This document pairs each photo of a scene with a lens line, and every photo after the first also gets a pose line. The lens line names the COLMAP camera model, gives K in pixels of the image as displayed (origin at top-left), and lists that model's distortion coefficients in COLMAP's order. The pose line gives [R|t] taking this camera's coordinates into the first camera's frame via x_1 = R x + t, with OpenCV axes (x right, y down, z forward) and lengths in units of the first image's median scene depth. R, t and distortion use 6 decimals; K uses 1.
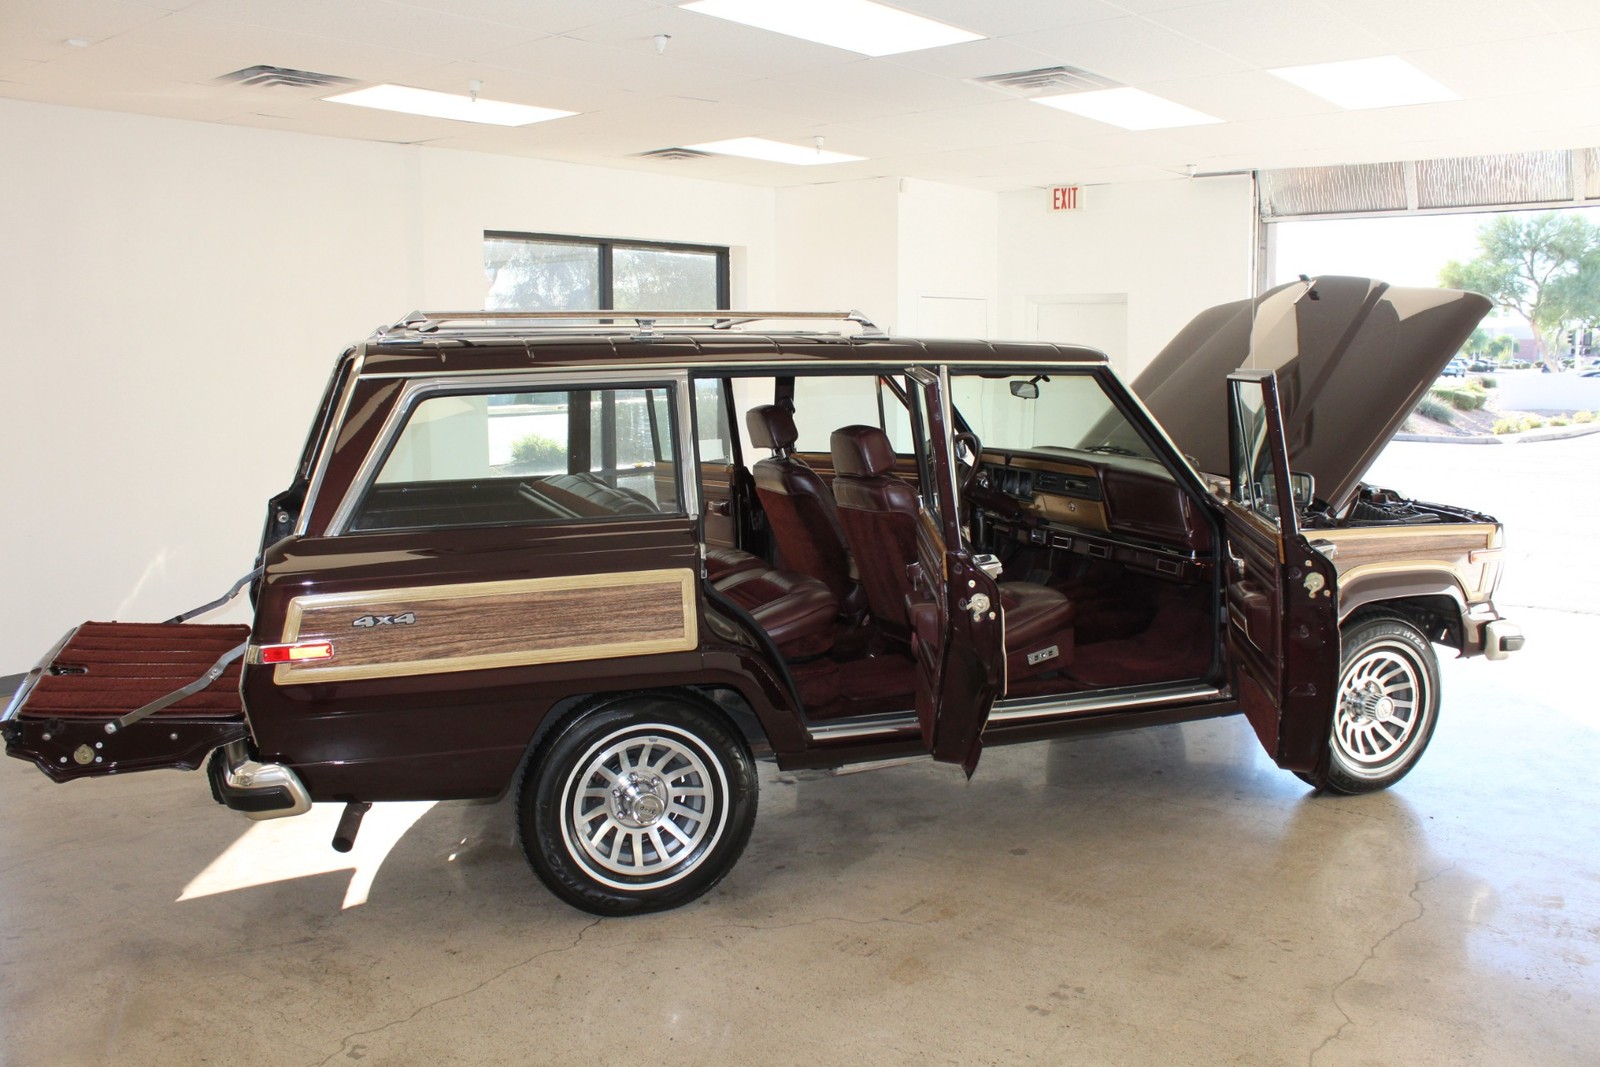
lens RADIAL K [[1338.9, 0, 800.0], [0, 1338.9, 533.5], [0, 0, 1]] dist [-0.163635, 0.150862]
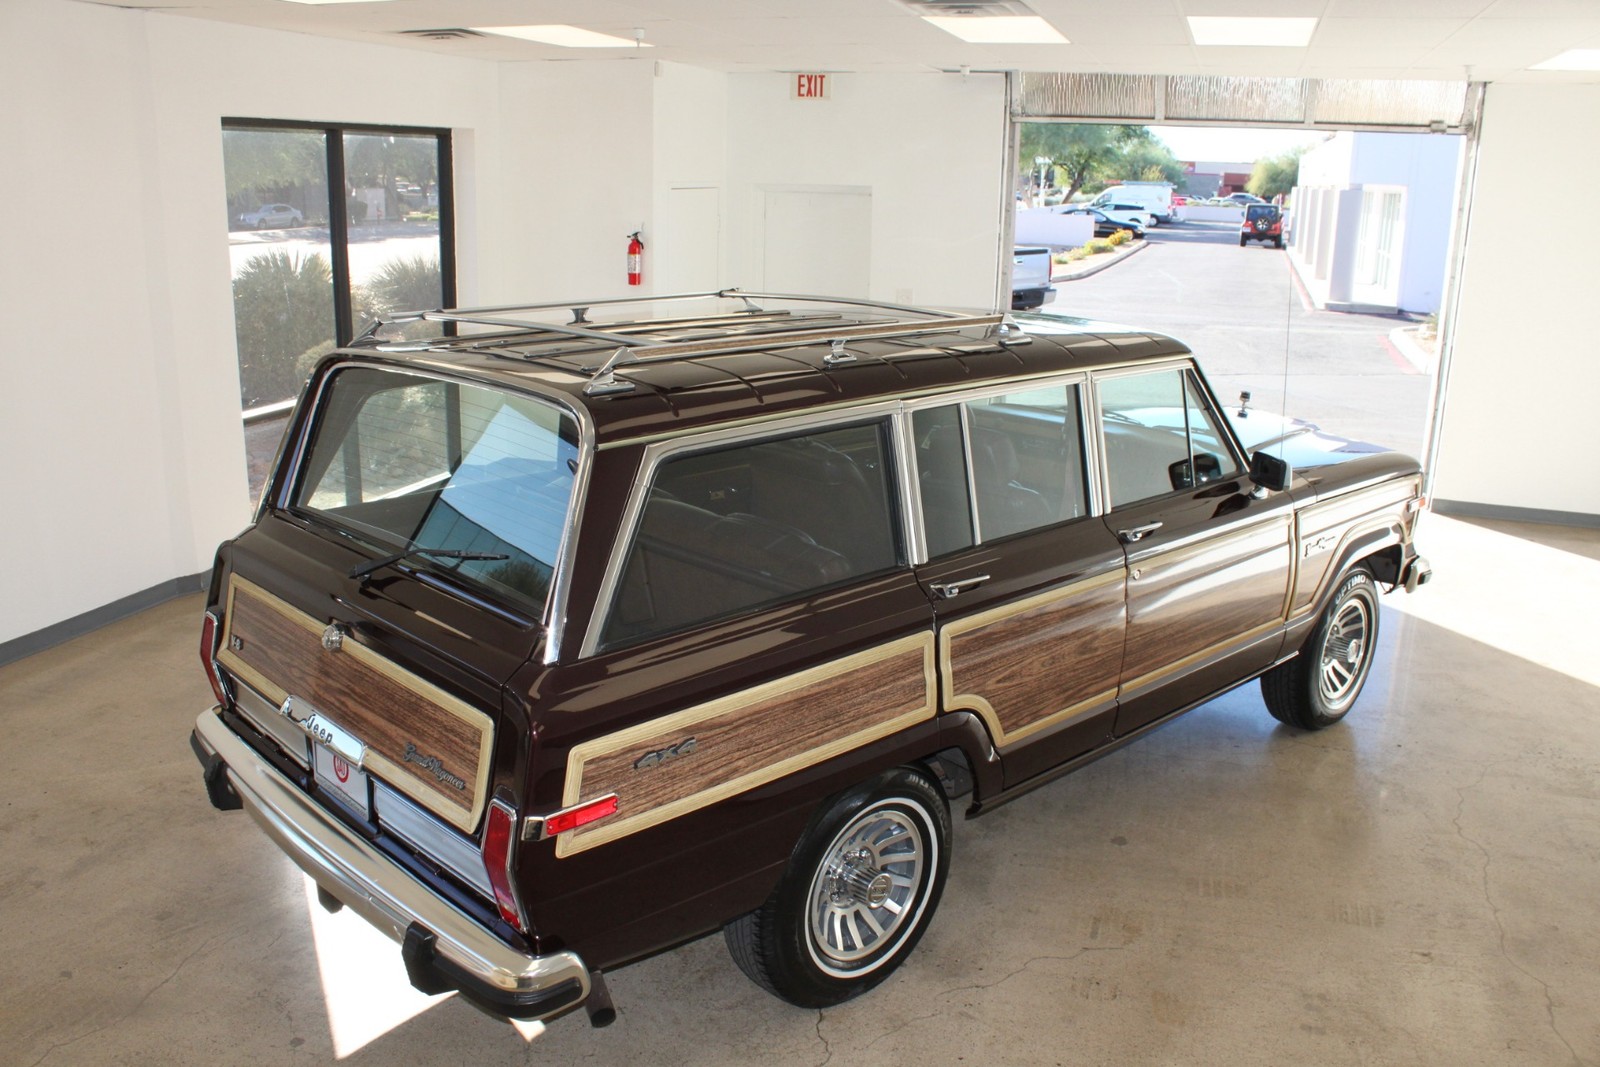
lens RADIAL K [[1338.9, 0, 800.0], [0, 1338.9, 533.5], [0, 0, 1]] dist [-0.163635, 0.150862]
pose [[0.928198, -0.077532, 0.363919, -0.467718], [0.029727, 0.990376, 0.135176, -0.156355], [-0.370897, -0.114652, 0.921570, 0.206421]]
